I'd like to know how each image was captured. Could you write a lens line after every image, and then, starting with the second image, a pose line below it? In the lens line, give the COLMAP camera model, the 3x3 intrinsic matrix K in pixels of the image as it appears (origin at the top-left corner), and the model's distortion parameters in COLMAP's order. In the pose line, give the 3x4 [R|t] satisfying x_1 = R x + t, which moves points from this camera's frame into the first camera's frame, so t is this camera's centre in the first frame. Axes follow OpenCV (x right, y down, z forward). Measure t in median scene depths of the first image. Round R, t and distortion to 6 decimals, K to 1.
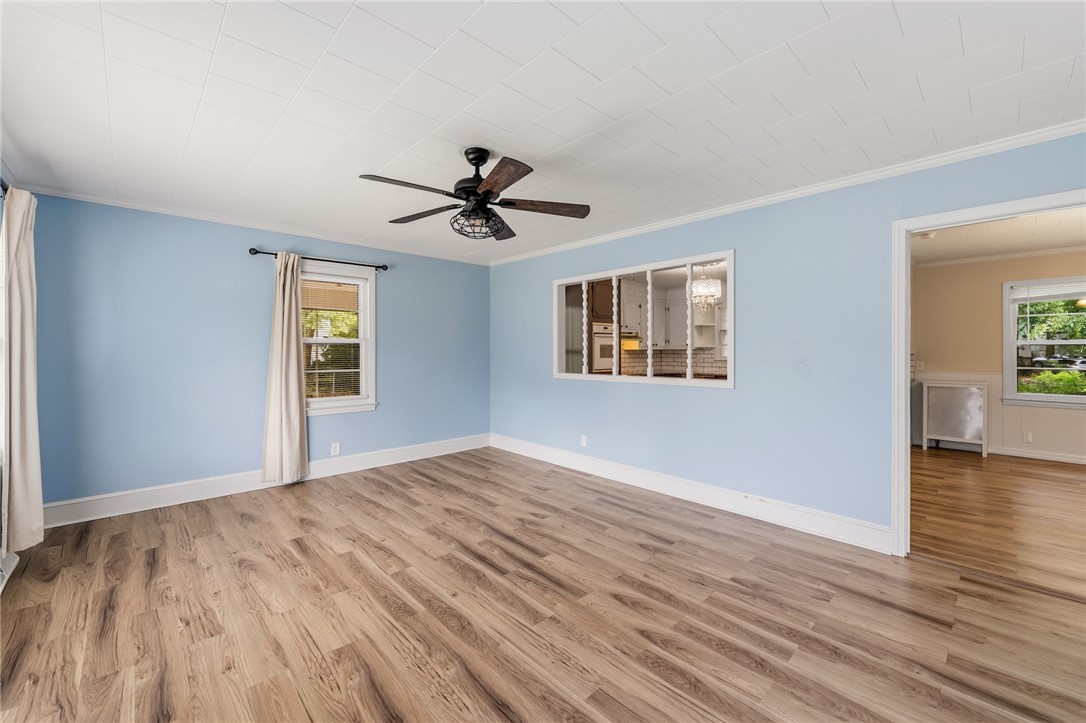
lens RADIAL K [[439.2, 0, 548.0], [0, 439.2, 358.1], [0, 0, 1]] dist [-0.001089, 0.000135]
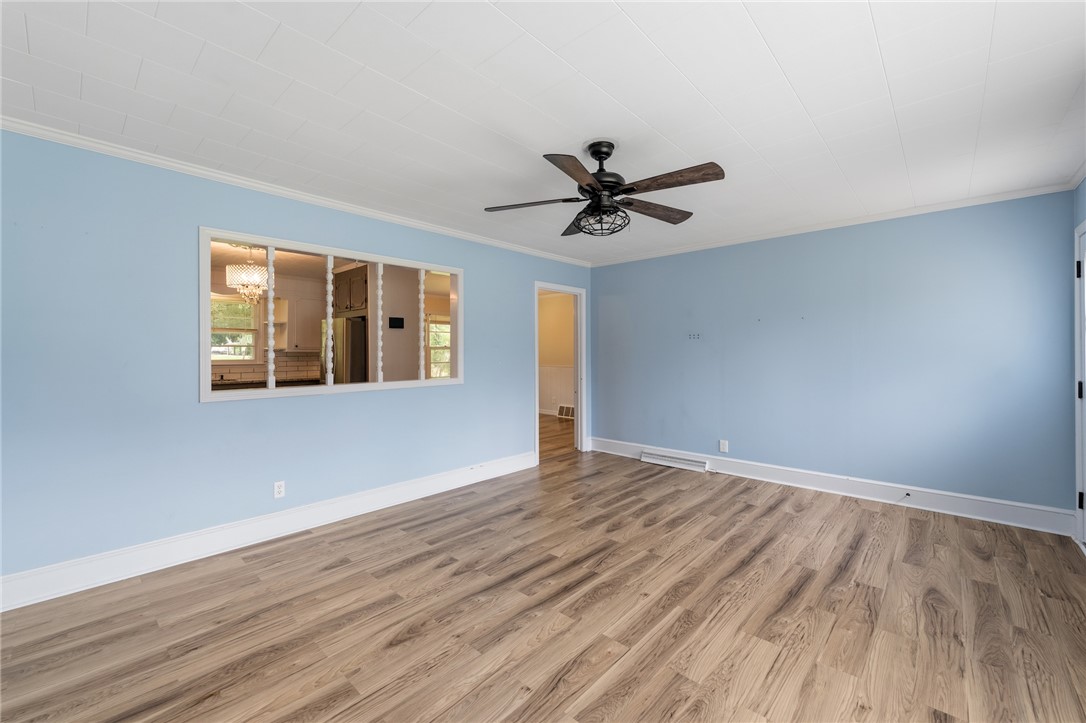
lens RADIAL K [[439.2, 0, 540.4], [0, 439.2, 350.4], [0, 0, 1]] dist [-0.001089, 0.000135]
pose [[-0.061175, 0.003285, 0.998122, -1.036201], [0.020512, 0.999788, -0.002033, -0.019419], [-0.997916, 0.020349, -0.061229, 1.111241]]
